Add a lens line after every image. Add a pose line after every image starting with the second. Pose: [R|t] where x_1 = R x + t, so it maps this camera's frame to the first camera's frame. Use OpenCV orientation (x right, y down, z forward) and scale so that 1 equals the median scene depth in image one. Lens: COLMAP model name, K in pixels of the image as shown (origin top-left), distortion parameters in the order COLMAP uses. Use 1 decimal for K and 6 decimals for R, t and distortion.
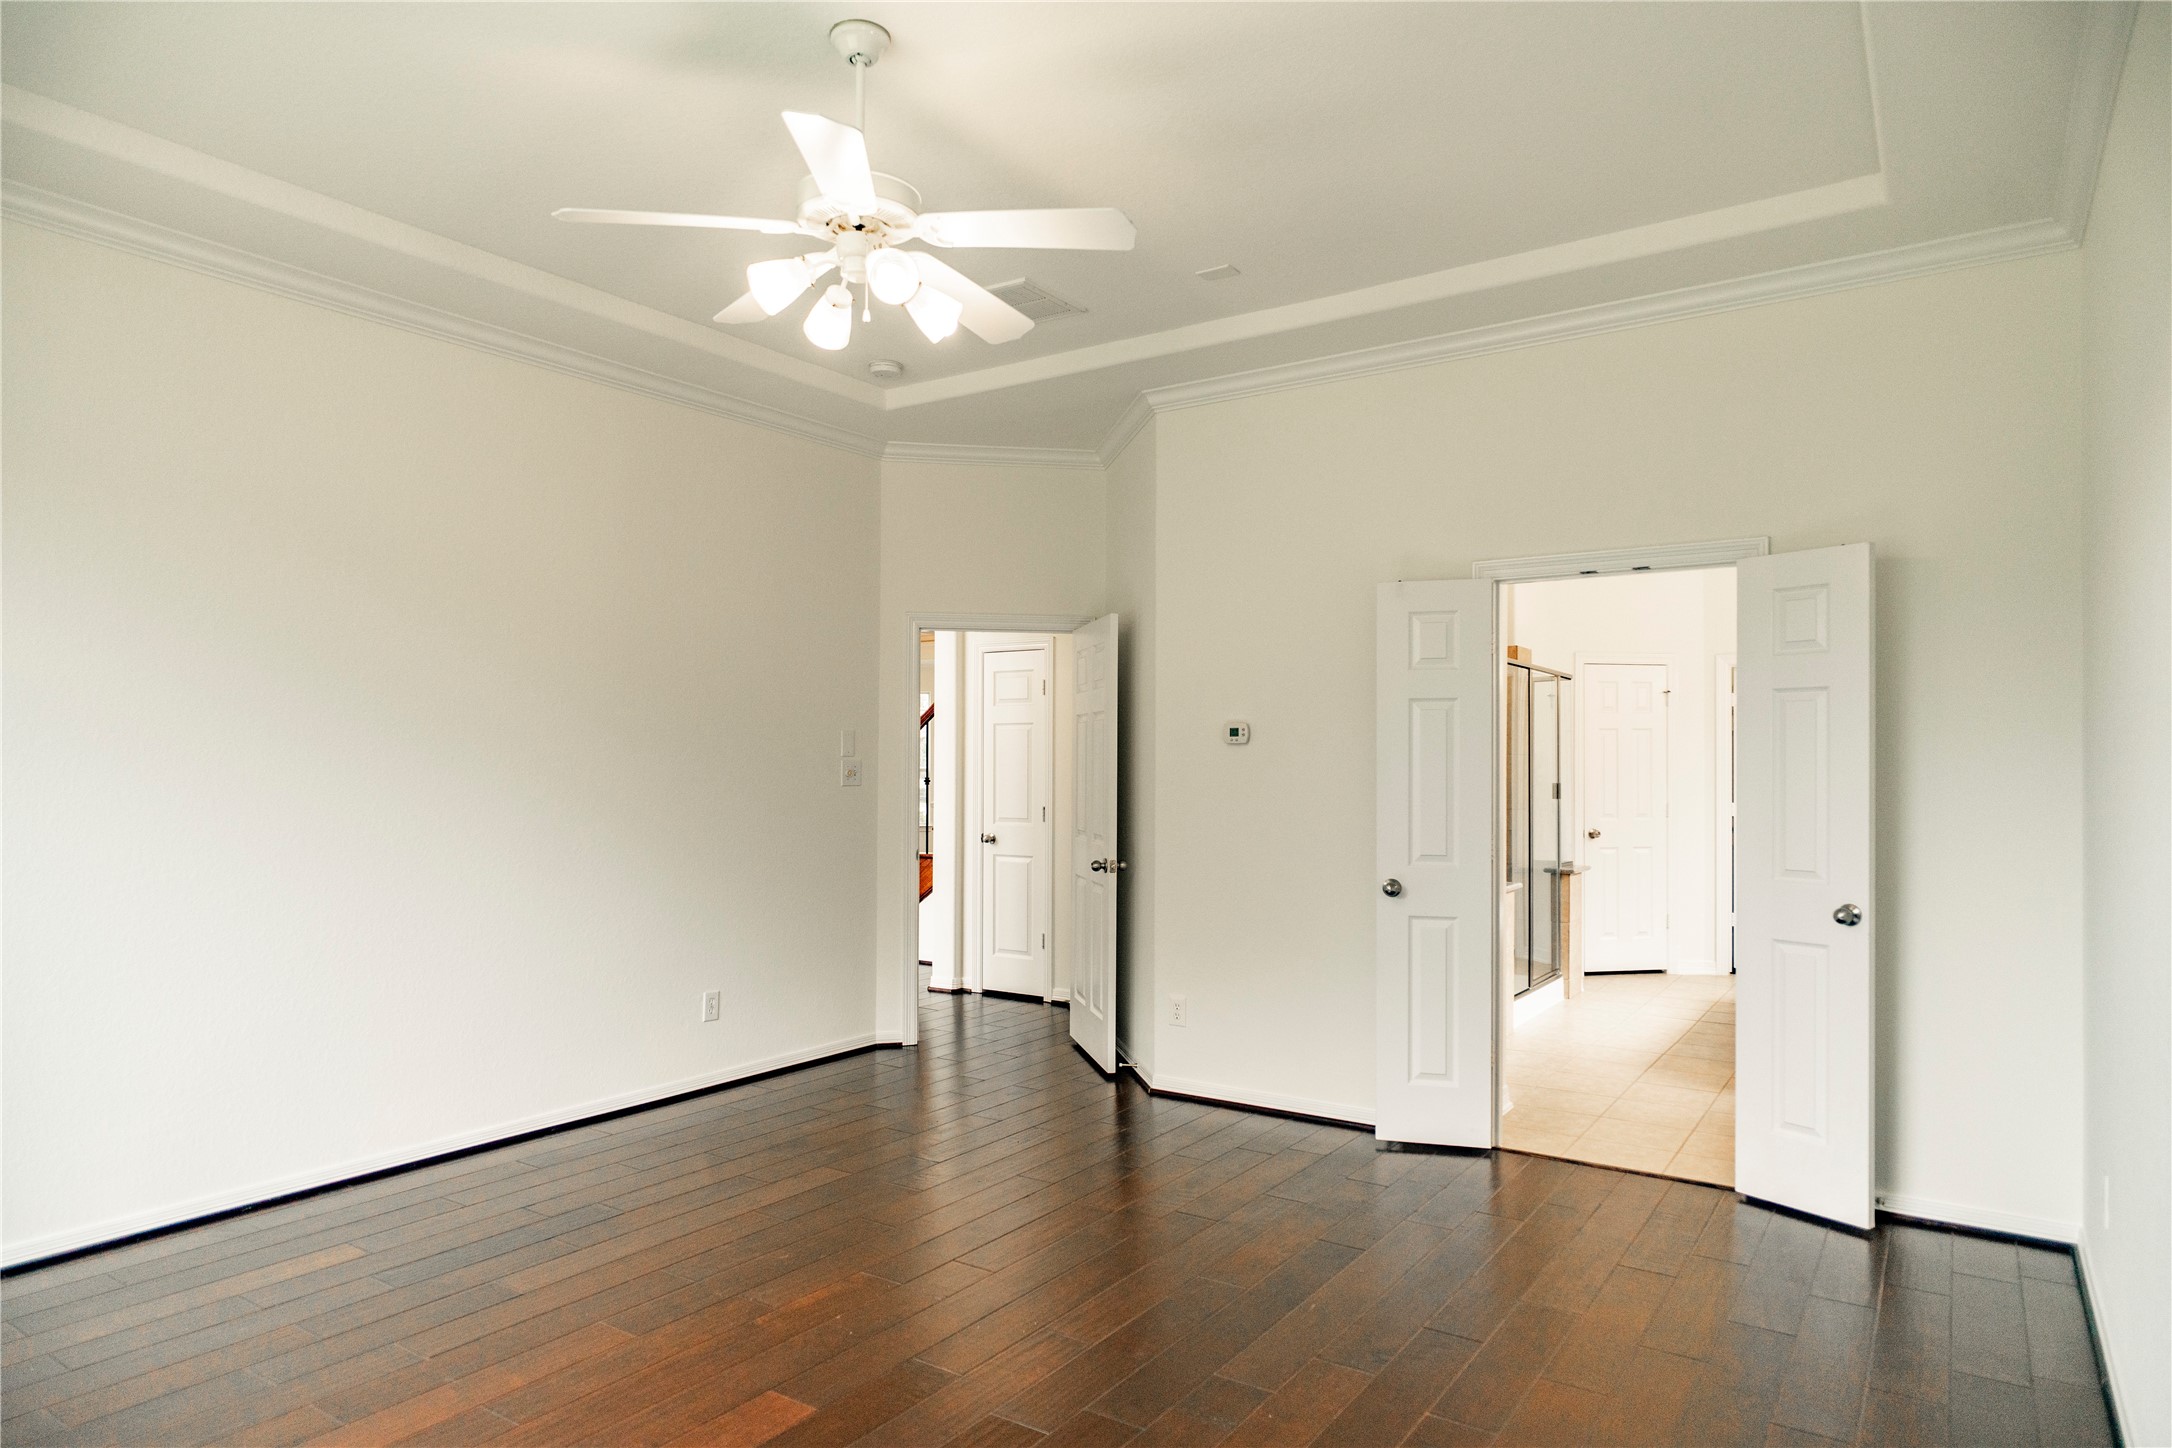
lens RADIAL K [[1310.1, 0, 1069.4], [0, 1310.1, 772.5], [0, 0, 1]] dist [-0.003992, 0.002134]
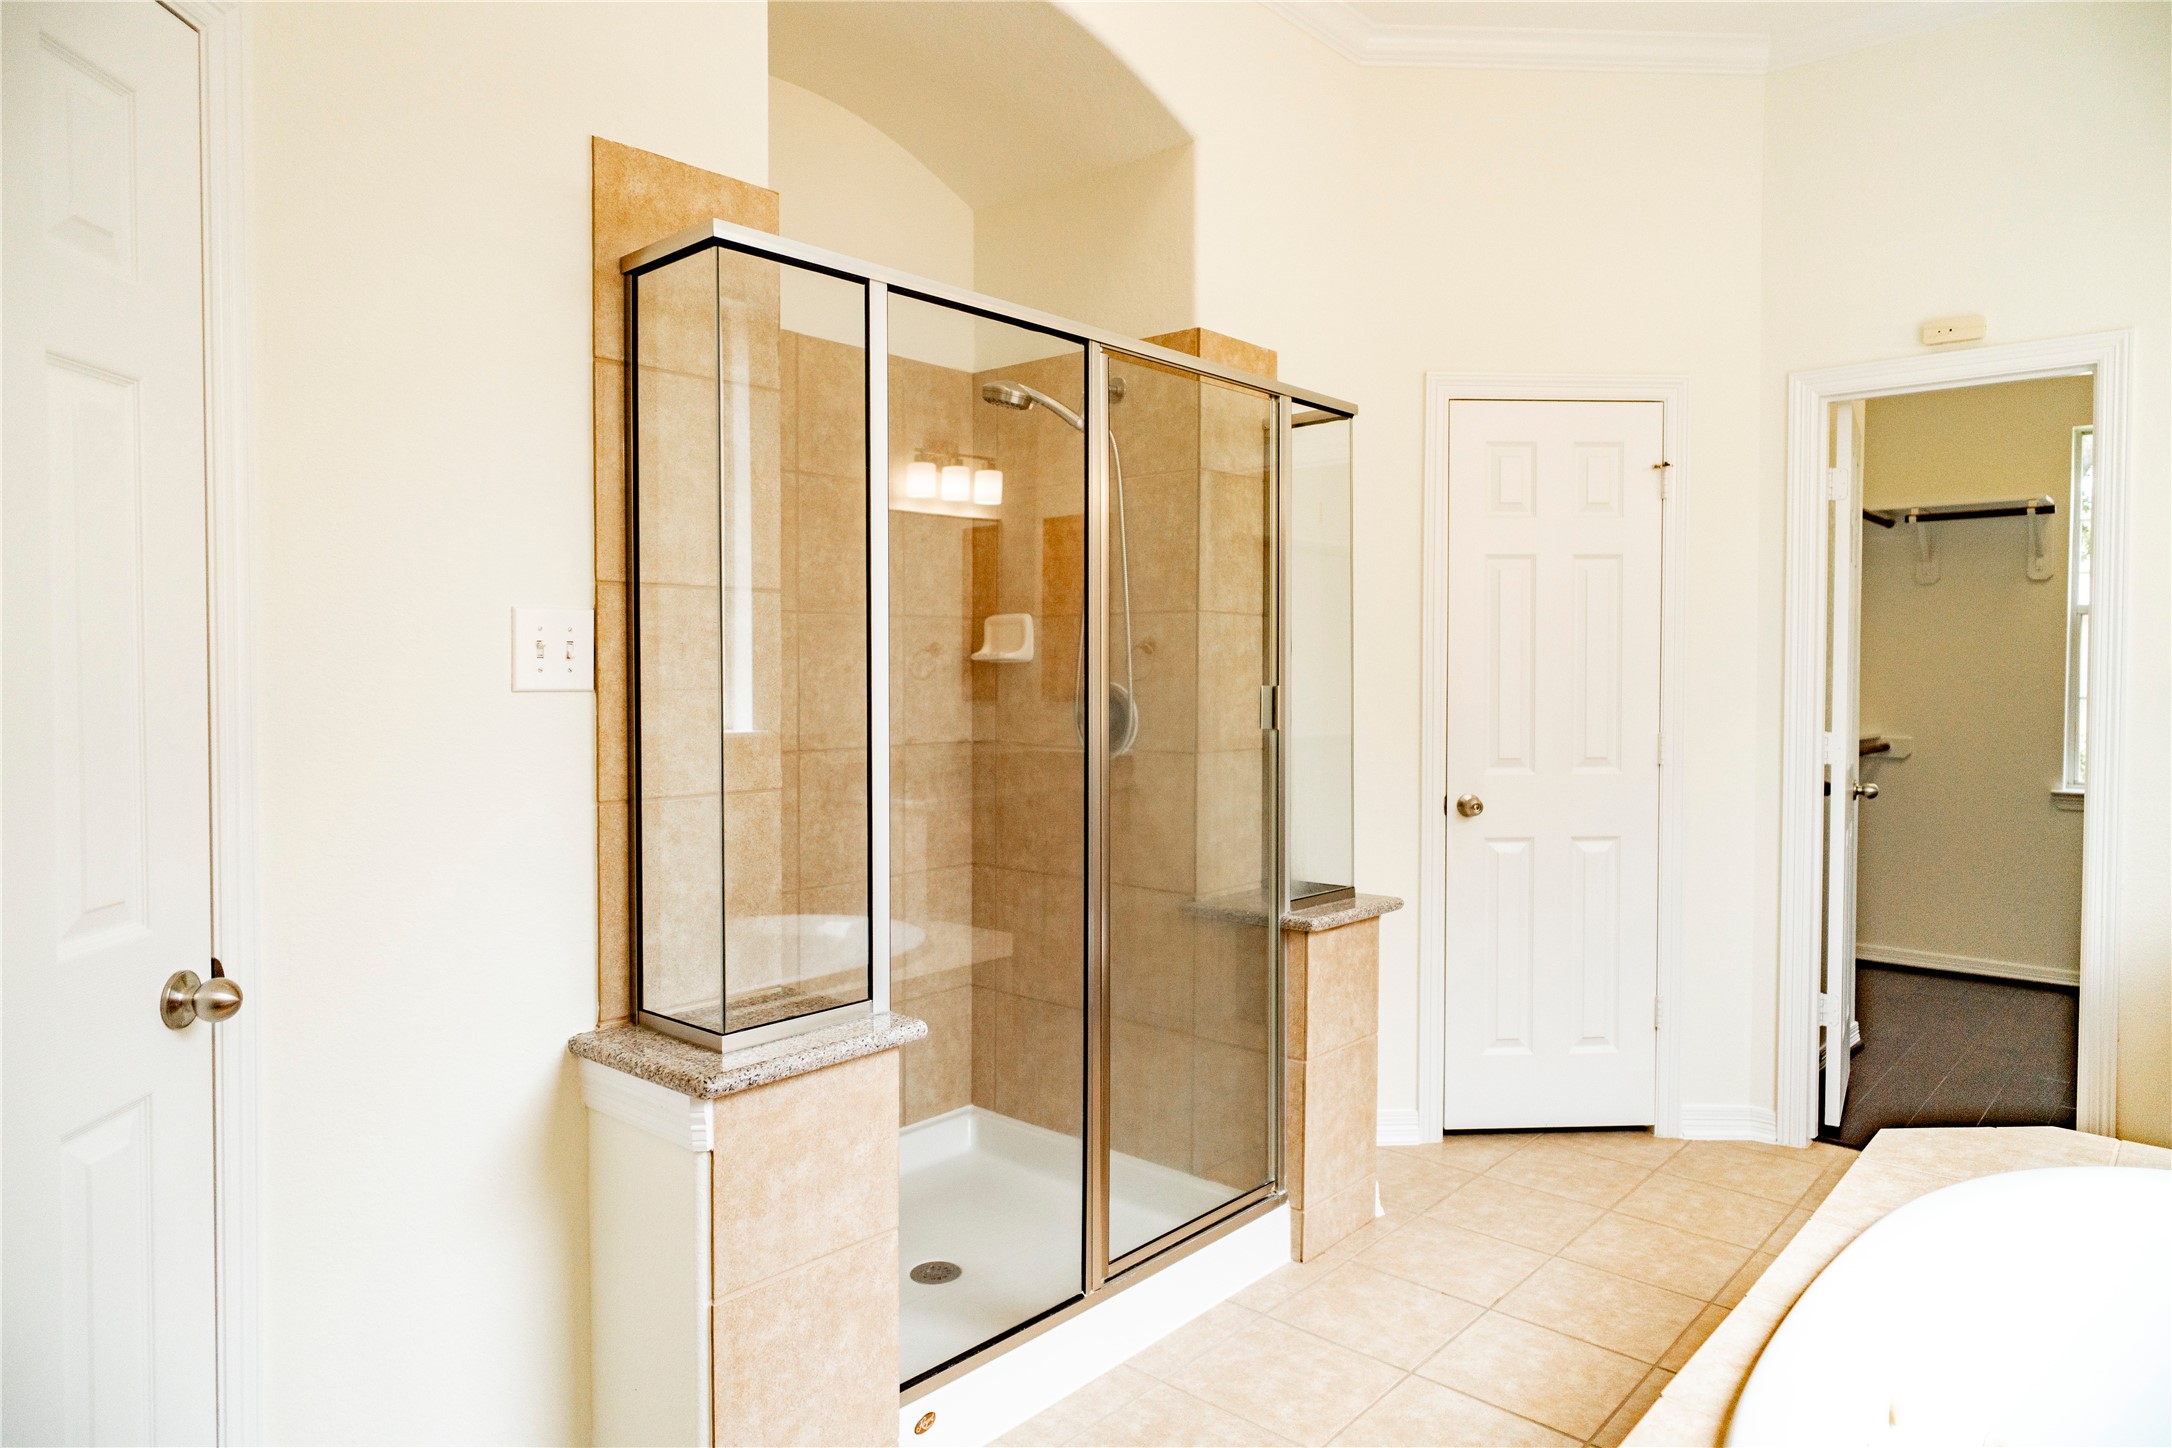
lens RADIAL K [[1310.1, 0, 1090.7], [0, 1310.1, 720.6], [0, 0, 1]] dist [-0.003992, 0.002134]
pose [[0.991629, 0.002176, -0.129101, 0.346880], [0.002691, 0.999293, 0.037512, 0.003427], [0.129092, -0.037545, 0.990922, 0.588893]]
